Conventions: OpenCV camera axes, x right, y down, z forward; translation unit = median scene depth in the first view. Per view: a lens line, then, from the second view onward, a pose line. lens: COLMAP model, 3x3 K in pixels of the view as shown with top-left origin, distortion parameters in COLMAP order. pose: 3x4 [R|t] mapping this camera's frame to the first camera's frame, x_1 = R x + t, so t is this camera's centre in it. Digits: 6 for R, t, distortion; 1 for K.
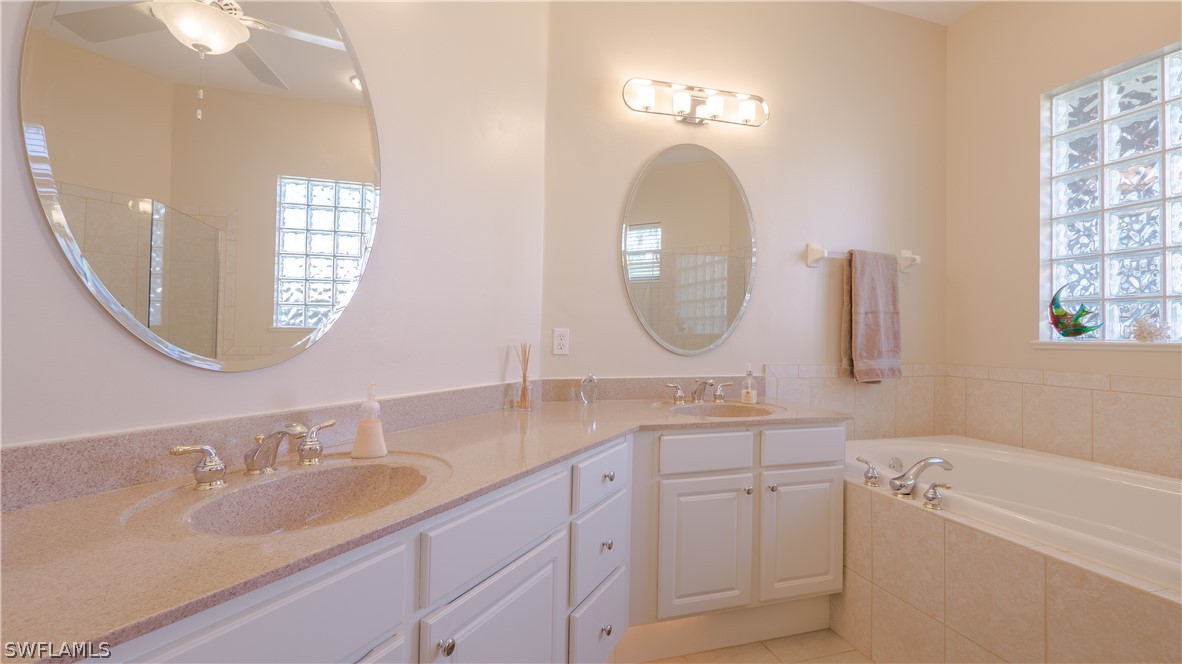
lens RADIAL K [[505.6, 0, 589.3], [0, 505.6, 321.5], [0, 0, 1]] dist [-0.006890, 0.000331]
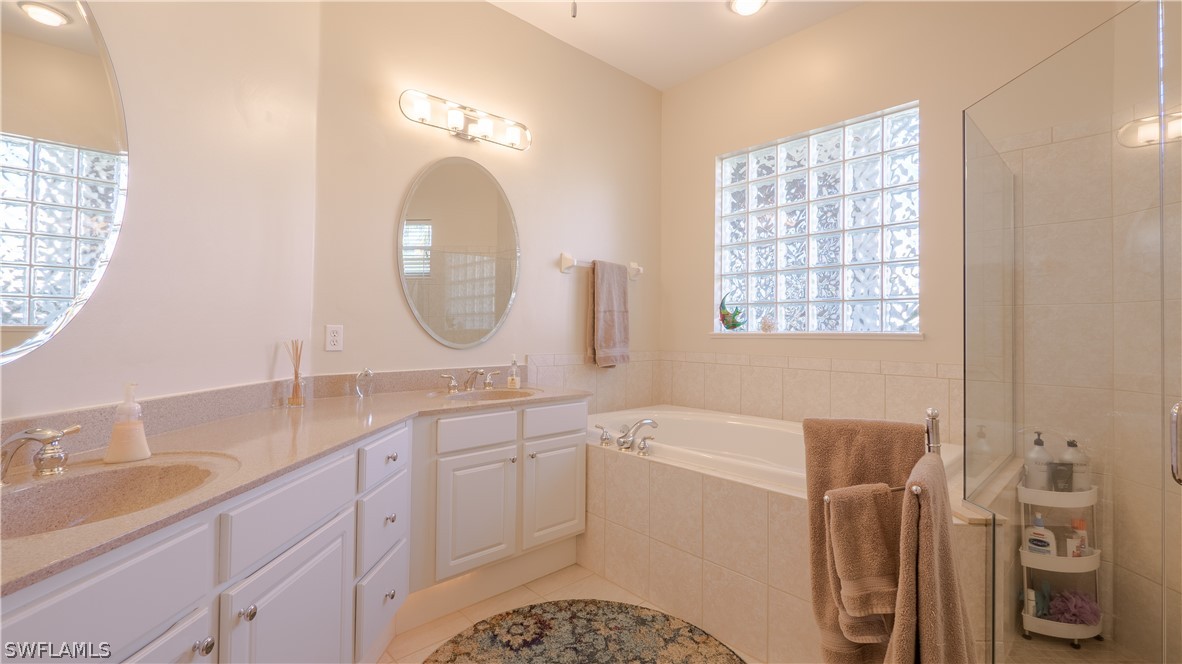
lens RADIAL K [[505.6, 0, 589.3], [0, 505.6, 321.5], [0, 0, 1]] dist [-0.006890, 0.000331]
pose [[0.899865, -0.000930, 0.436167, -0.036390], [-0.002848, 0.999964, 0.008007, -0.002427], [-0.436158, -0.008448, 0.899830, -0.125577]]
